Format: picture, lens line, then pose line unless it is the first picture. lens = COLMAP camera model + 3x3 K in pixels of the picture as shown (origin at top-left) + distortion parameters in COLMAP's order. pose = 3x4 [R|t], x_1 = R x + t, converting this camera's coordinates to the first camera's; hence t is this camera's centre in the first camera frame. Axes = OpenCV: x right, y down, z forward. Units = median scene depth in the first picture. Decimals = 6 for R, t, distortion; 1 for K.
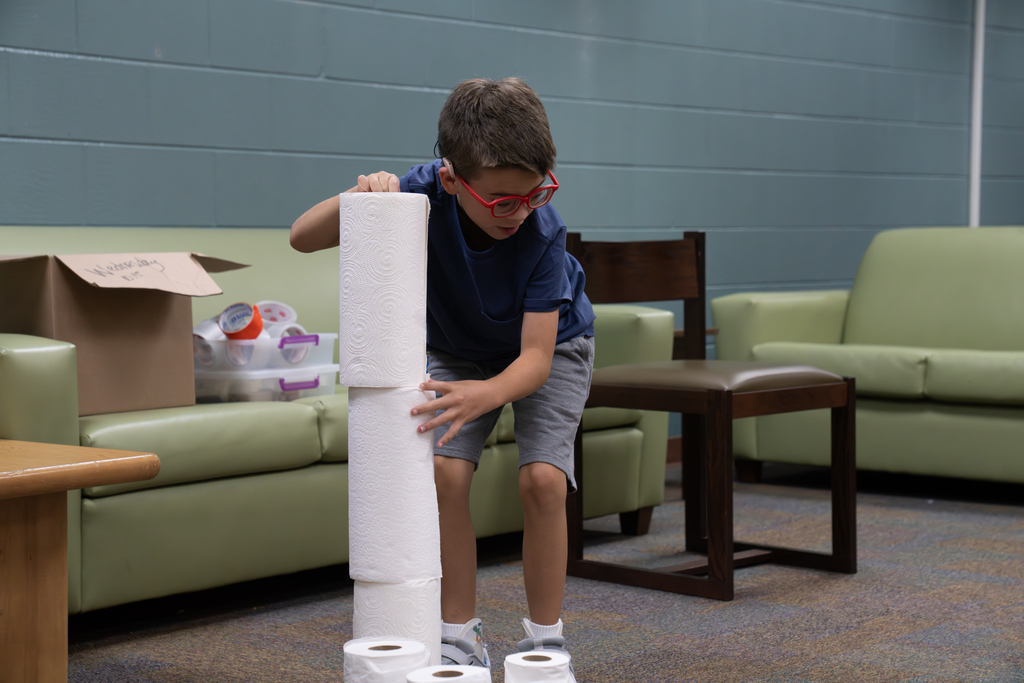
lens RADIAL K [[1975.4, 0, 517.8], [0, 1975.4, 339.0], [0, 0, 1]] dist [0.374665, 0.000000]
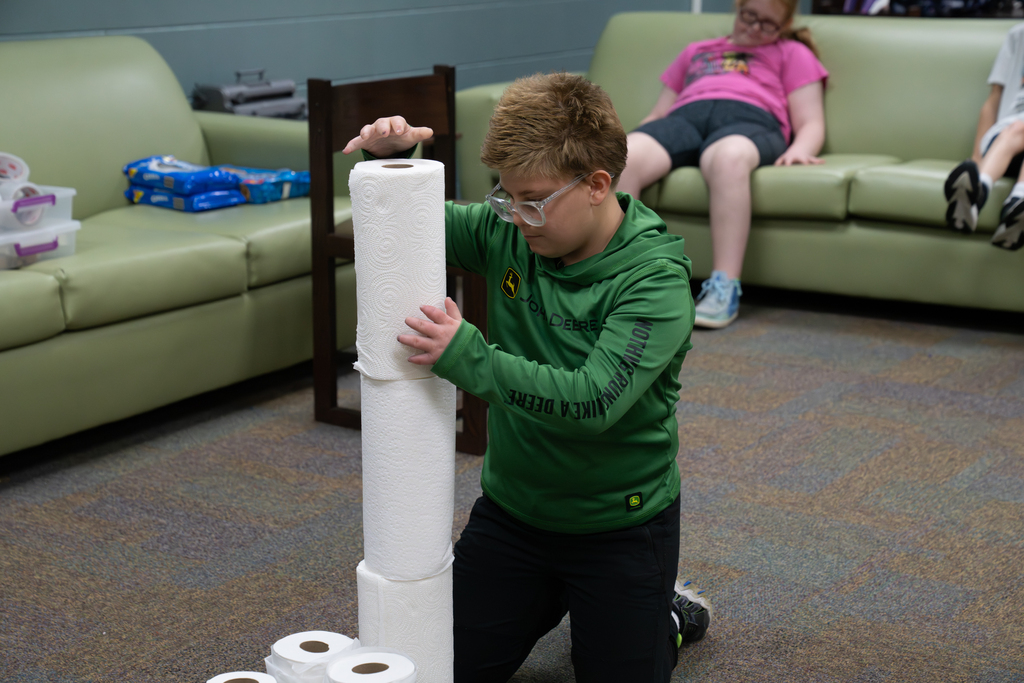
lens RADIAL K [[1914.8, 0, 510.3], [0, 1914.8, 337.8], [0, 0, 1]] dist [0.362081, 0.000000]
pose [[0.990004, -0.019829, 0.139636, -0.015884], [-0.004609, 0.984990, 0.172550, -0.092411], [-0.140962, -0.171469, 0.975053, 0.039540]]
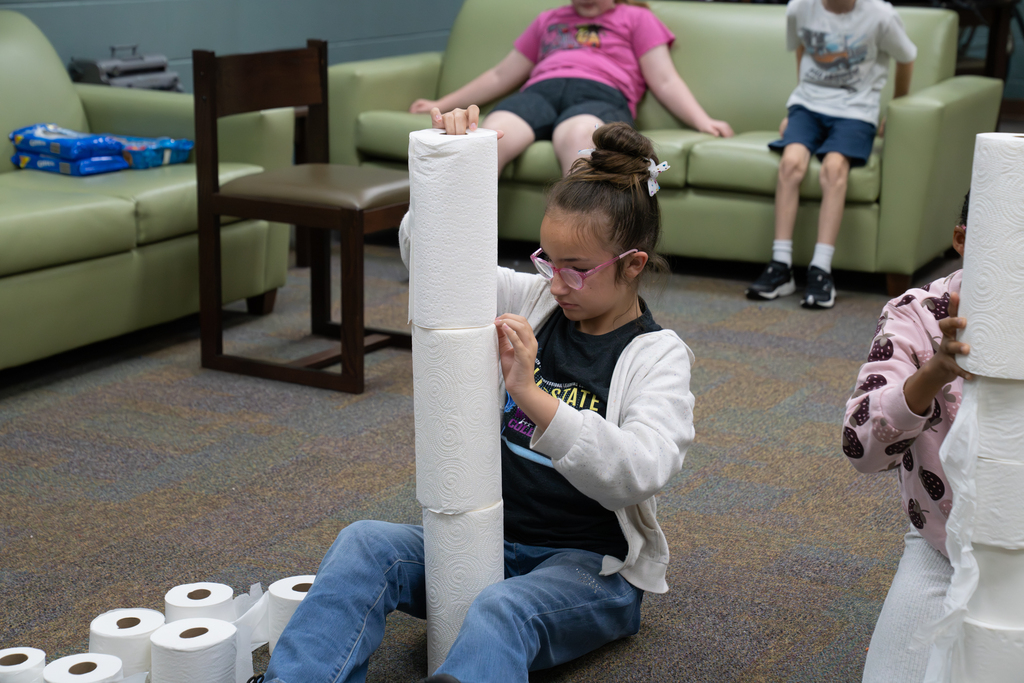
lens RADIAL K [[1975.4, 0, 508.8], [0, 1975.4, 325.9], [0, 0, 1]] dist [0.374665, 0.000000]
pose [[0.975906, -0.028175, 0.216364, -0.050083], [-0.008401, 0.986040, 0.166297, -0.087620], [-0.218030, -0.164108, 0.962046, -0.086060]]
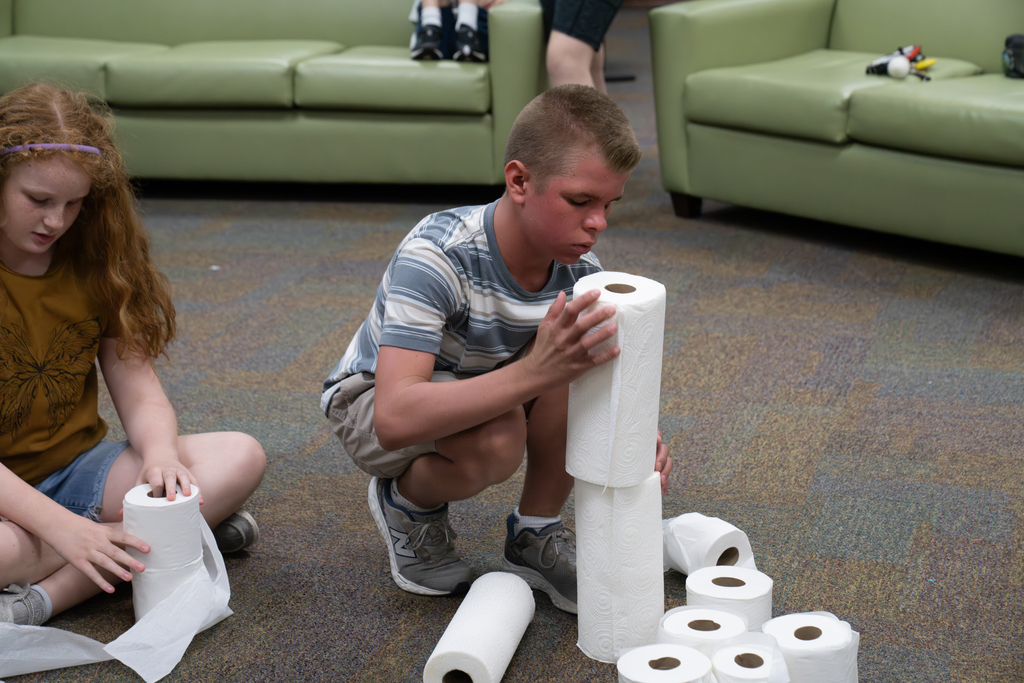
lens RADIAL K [[1975.4, 0, 502.3], [0, 1975.4, 331.9], [0, 0, 1]] dist [0.374665, 0.000000]
pose [[0.918066, -0.135991, 0.372372, -0.014959], [0.052026, 0.972528, 0.226900, -0.103189], [-0.392999, -0.188936, 0.899920, -0.040907]]
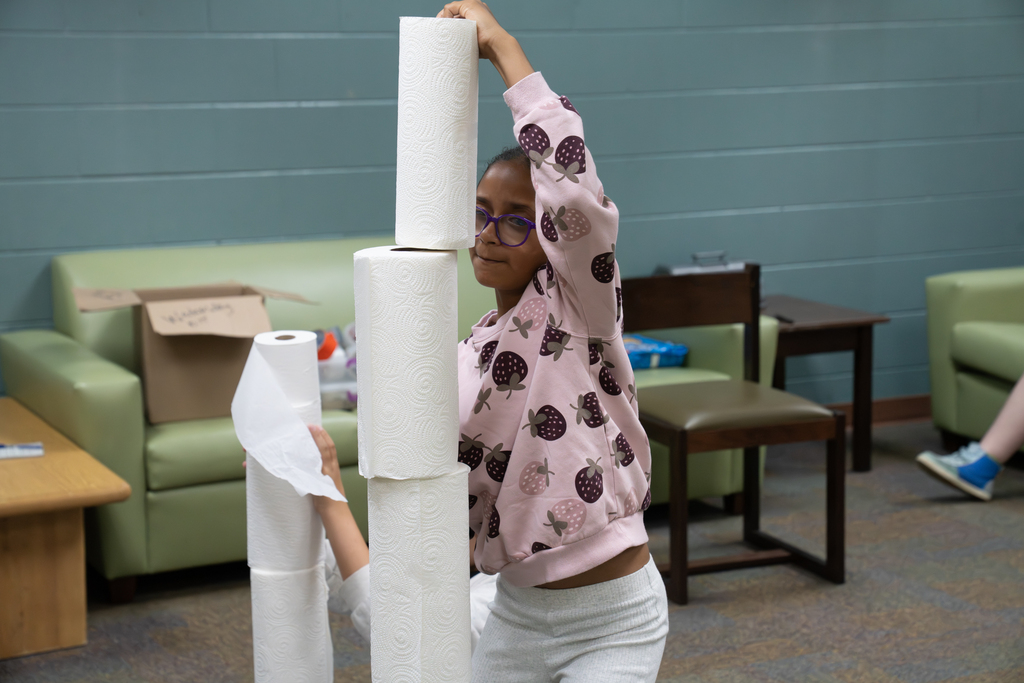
lens RADIAL K [[1975.4, 0, 510.6], [0, 1975.4, 342.3], [0, 0, 1]] dist [0.374665, 0.000000]
pose [[0.923707, 0.062363, -0.377989, 0.416362], [-0.019662, 0.993078, 0.115796, -0.147135], [0.382594, -0.099529, 0.918540, -0.100209]]
